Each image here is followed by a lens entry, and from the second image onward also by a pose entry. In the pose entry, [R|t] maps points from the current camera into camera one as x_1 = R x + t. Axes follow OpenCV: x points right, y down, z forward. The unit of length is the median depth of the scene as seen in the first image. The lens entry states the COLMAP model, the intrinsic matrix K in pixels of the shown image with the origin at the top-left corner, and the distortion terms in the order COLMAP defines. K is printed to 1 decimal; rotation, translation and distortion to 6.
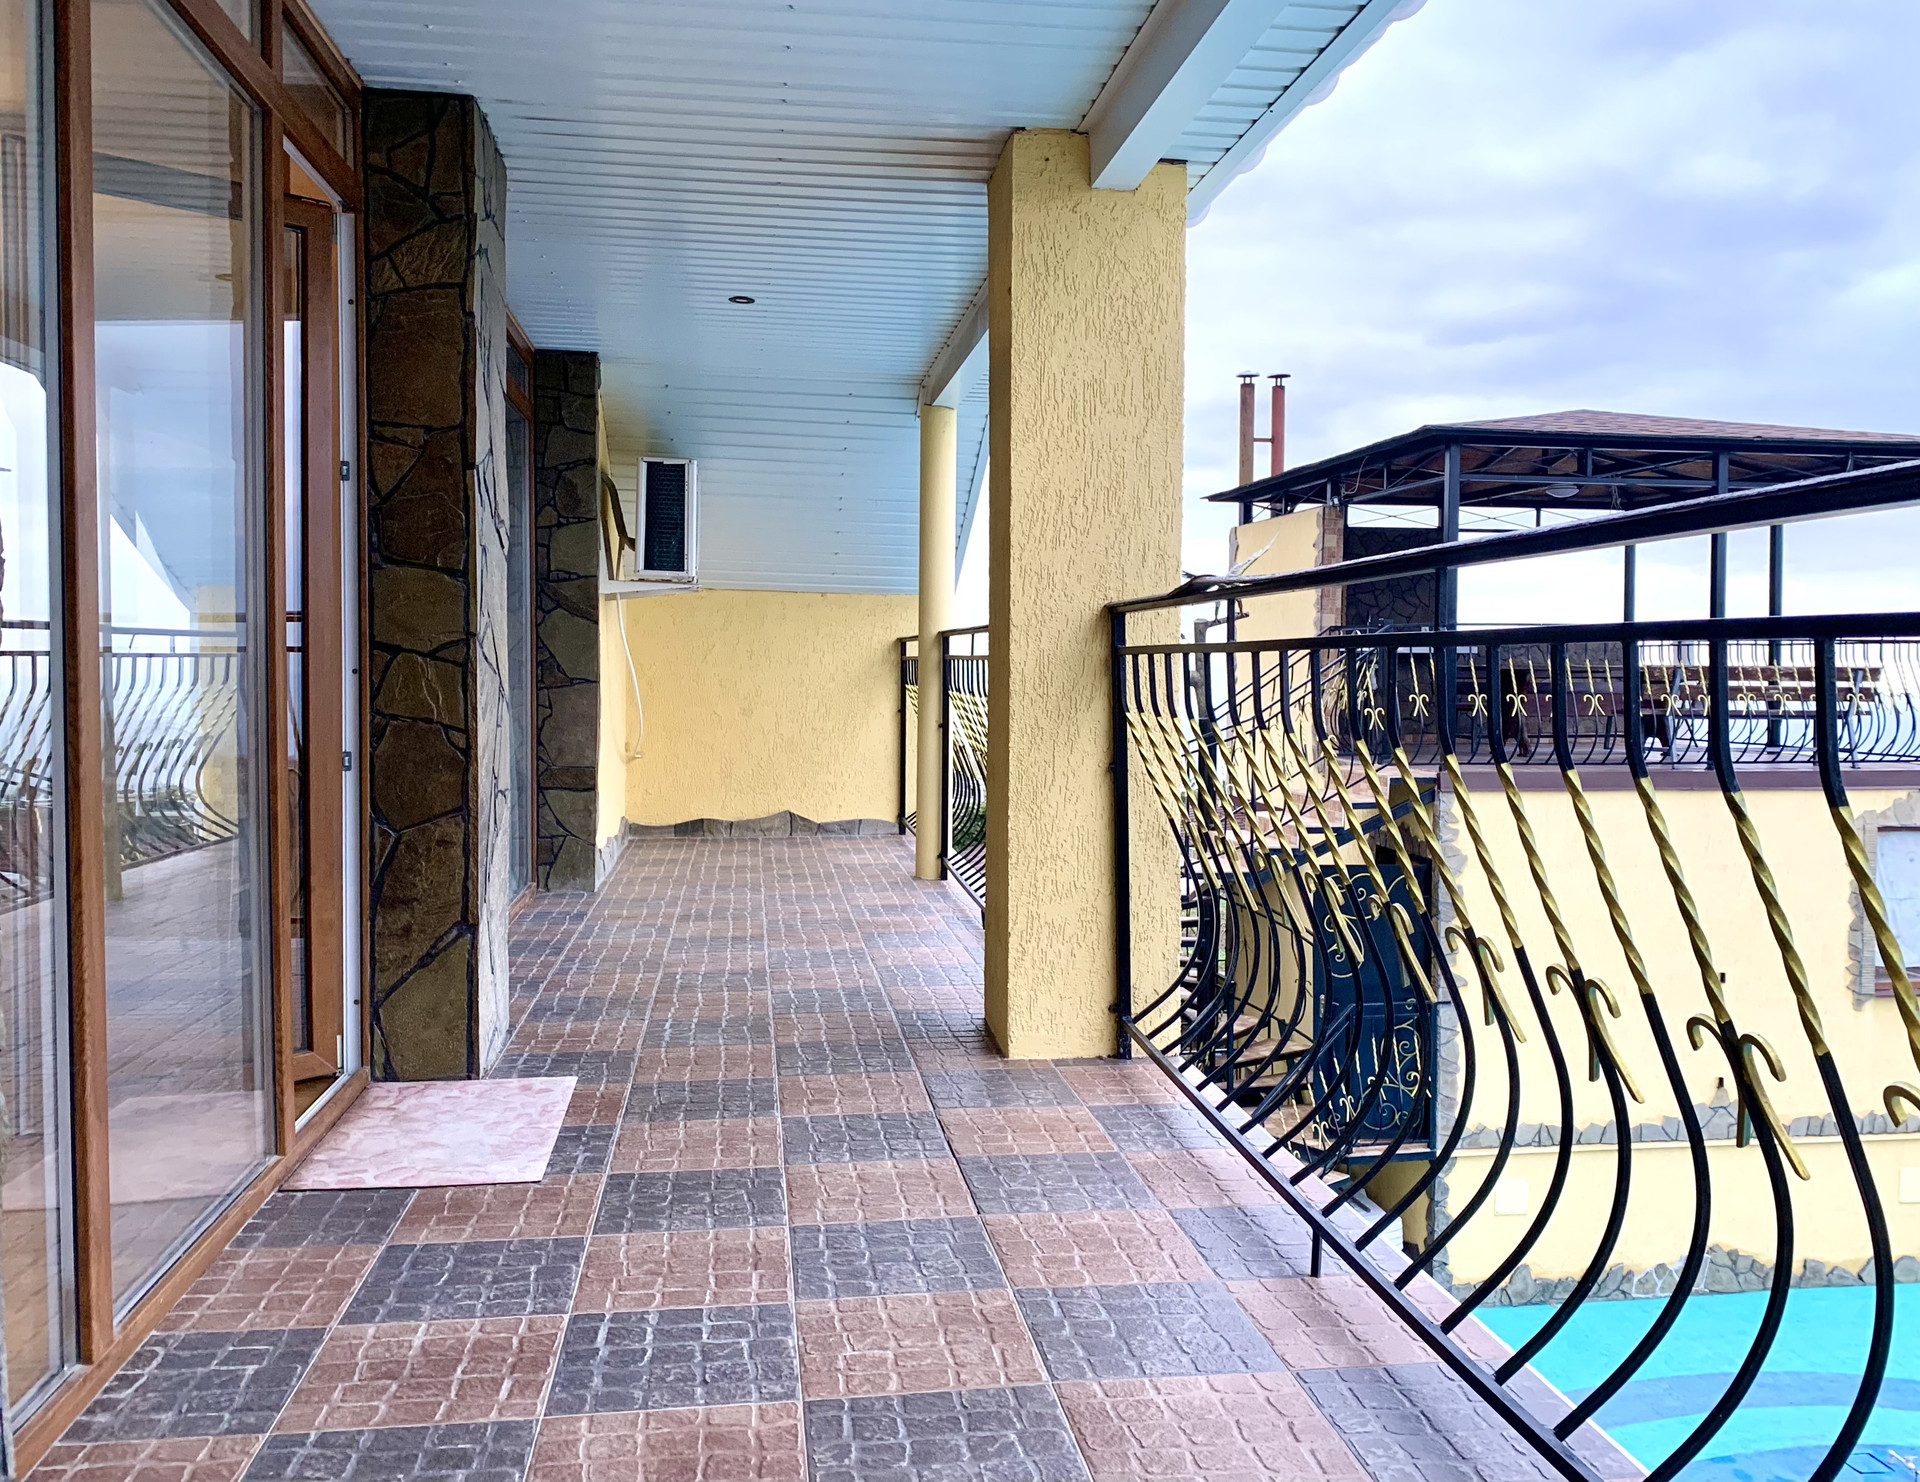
lens RADIAL K [[1564.2, 0, 962.0], [0, 1564.2, 699.9], [0, 0, 1]] dist [0.001143, 0.001351]
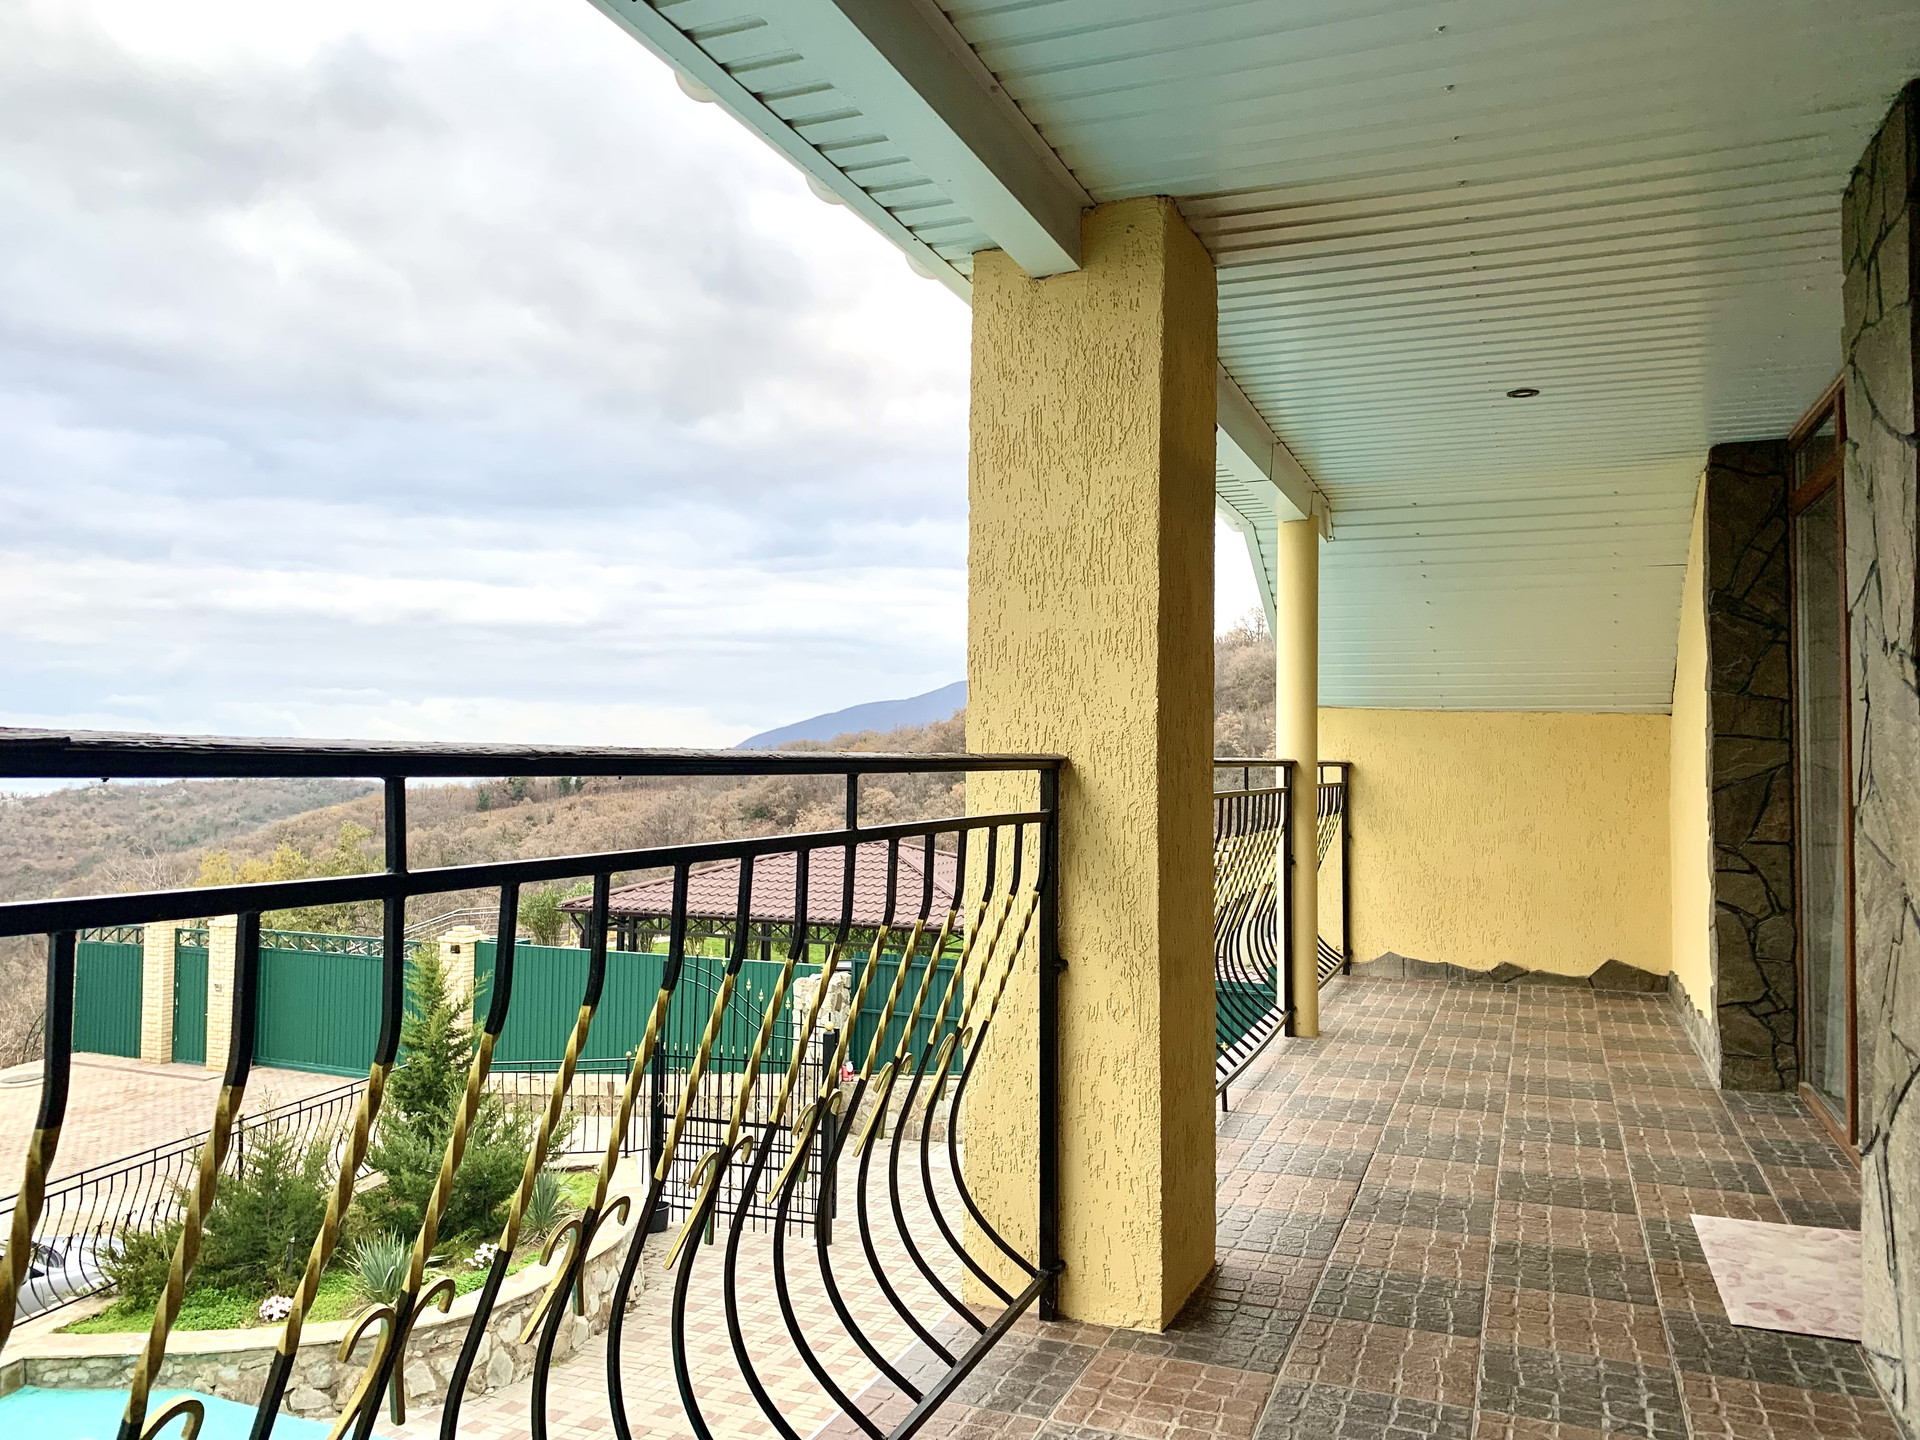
lens RADIAL K [[1483.3, 0, 960.0], [0, 1483.3, 720.0], [0, 0, 1]] dist [0.194300, -0.000975]
pose [[-0.875730, -0.004097, 0.482785, -0.323282], [-0.000362, 0.999969, 0.007828, -0.122603], [-0.482802, 0.006681, -0.875704, 2.187018]]
